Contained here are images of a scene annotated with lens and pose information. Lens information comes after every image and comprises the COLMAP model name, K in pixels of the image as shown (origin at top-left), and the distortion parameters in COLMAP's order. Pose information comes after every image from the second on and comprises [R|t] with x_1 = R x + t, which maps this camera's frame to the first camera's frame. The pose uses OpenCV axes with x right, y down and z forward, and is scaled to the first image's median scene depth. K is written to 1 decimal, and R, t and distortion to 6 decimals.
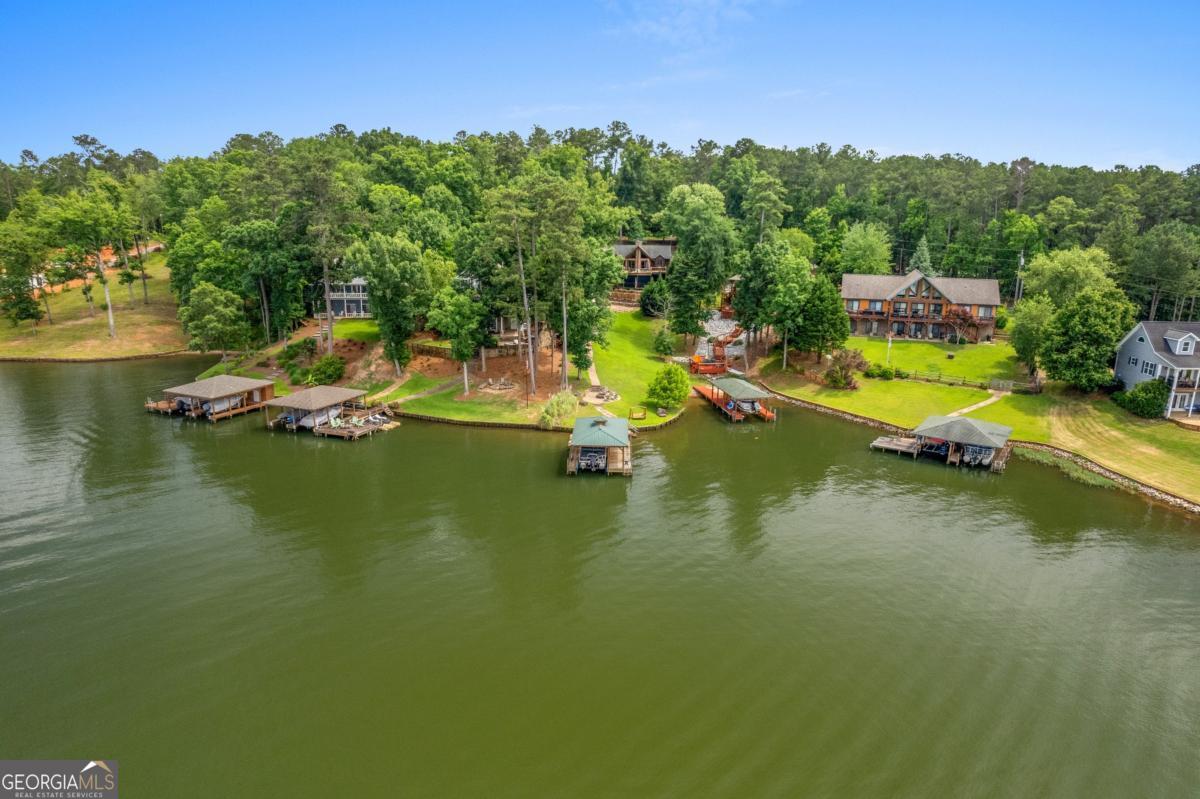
lens RADIAL K [[753.5, 0, 598.8], [0, 753.5, 416.5], [0, 0, 1]] dist [-0.071036, 0.058851]
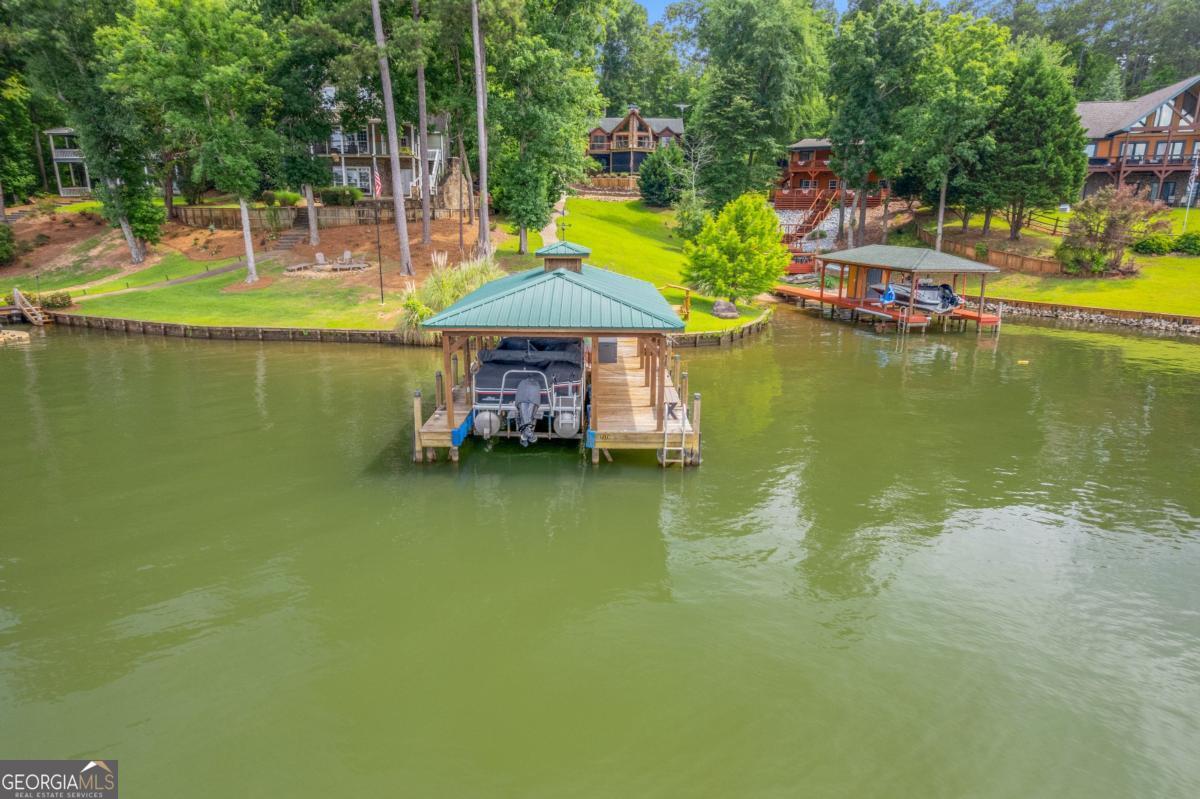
lens RADIAL K [[748.5, 0, 600.0], [0, 748.5, 399.5], [0, 0, 1]] dist [-0.069441, 0.057784]
pose [[0.999528, -0.007933, 0.029690, 0.005385], [0.008660, 0.999664, -0.024432, 0.045643], [-0.029486, 0.024678, 0.999261, 0.548773]]
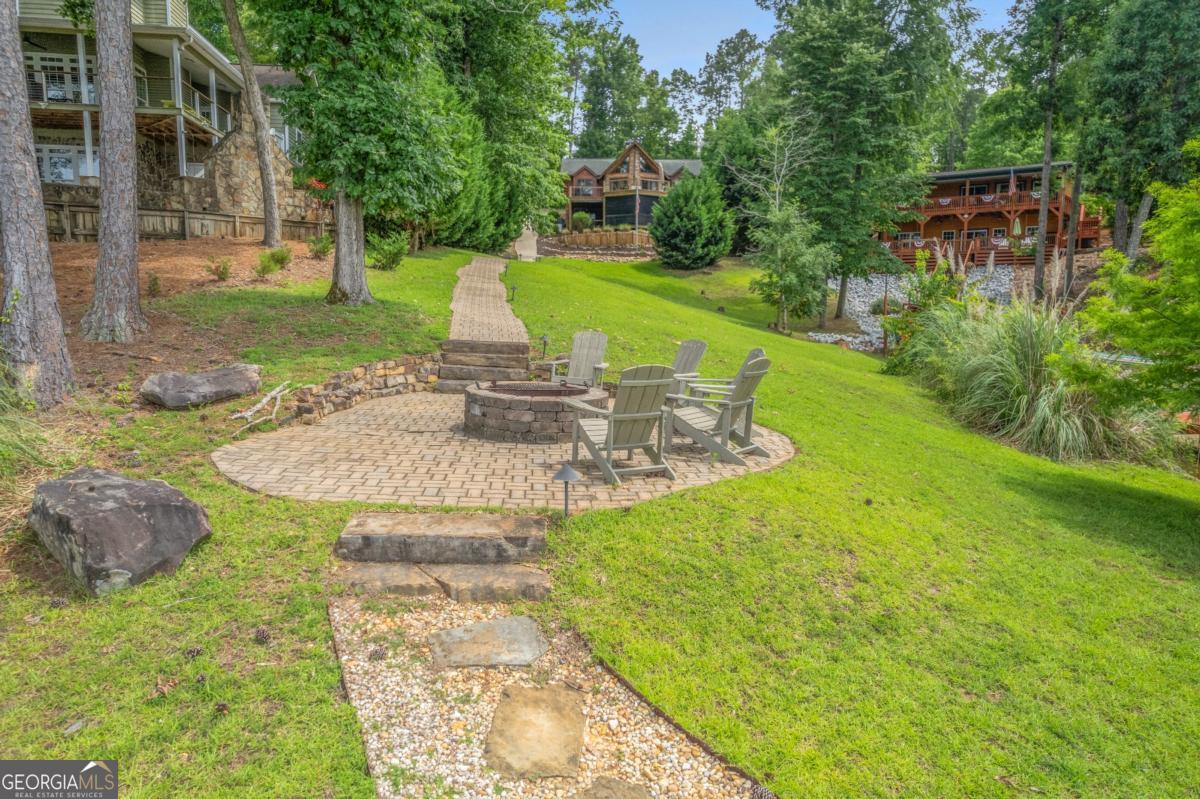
lens RADIAL K [[748.5, 0, 600.0], [0, 748.5, 399.5], [0, 0, 1]] dist [-0.069441, 0.057784]
pose [[0.997986, -0.010018, 0.062645, 0.005312], [0.019978, 0.986843, -0.160442, -0.015075], [-0.060213, 0.161370, 0.985055, 0.863714]]
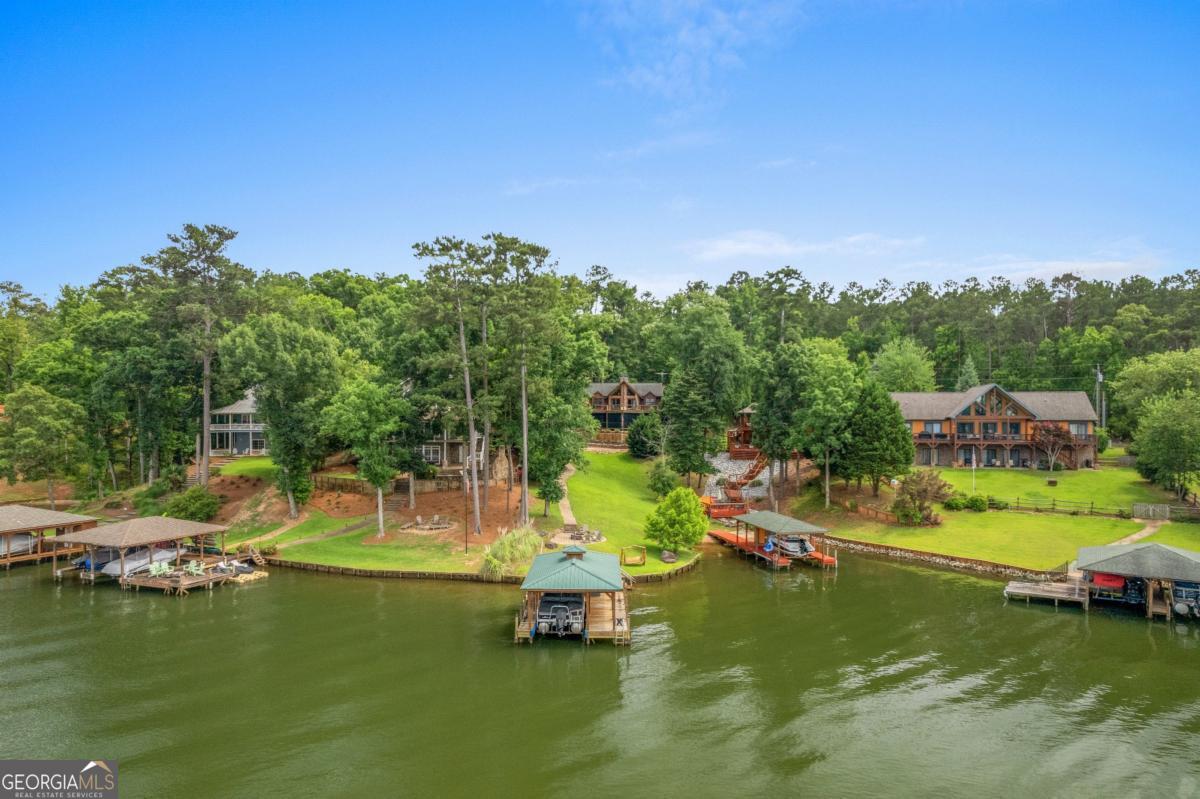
lens RADIAL K [[753.5, 0, 598.8], [0, 753.5, 416.5], [0, 0, 1]] dist [-0.071036, 0.058851]
pose [[0.999682, -0.005690, 0.024552, 0.005688], [0.011907, 0.965229, -0.261136, 0.042635], [-0.022212, 0.261345, 0.964990, 0.292519]]
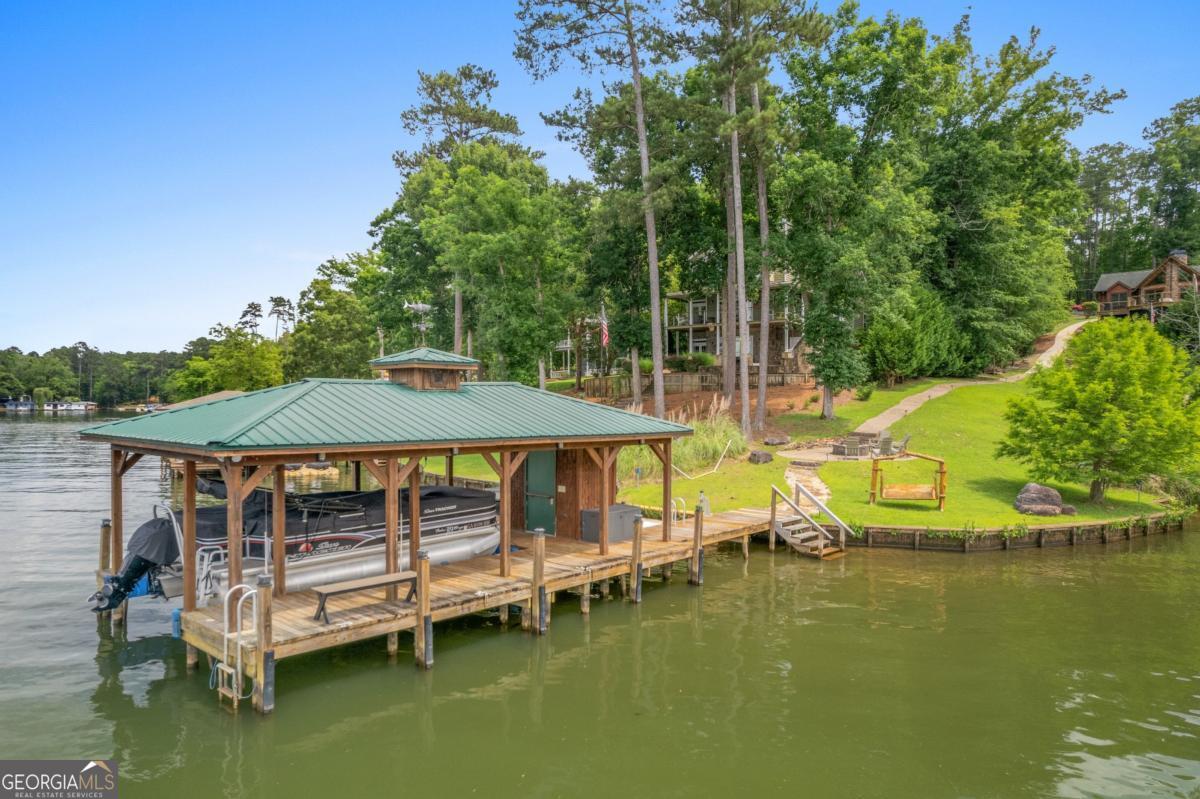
lens RADIAL K [[753.5, 0, 598.8], [0, 753.5, 416.5], [0, 0, 1]] dist [-0.071036, 0.058851]
pose [[0.759744, 0.003970, -0.650210, 0.116504], [-0.172514, 0.965375, -0.195681, 0.034782], [0.626919, 0.260838, 0.734122, 0.660312]]
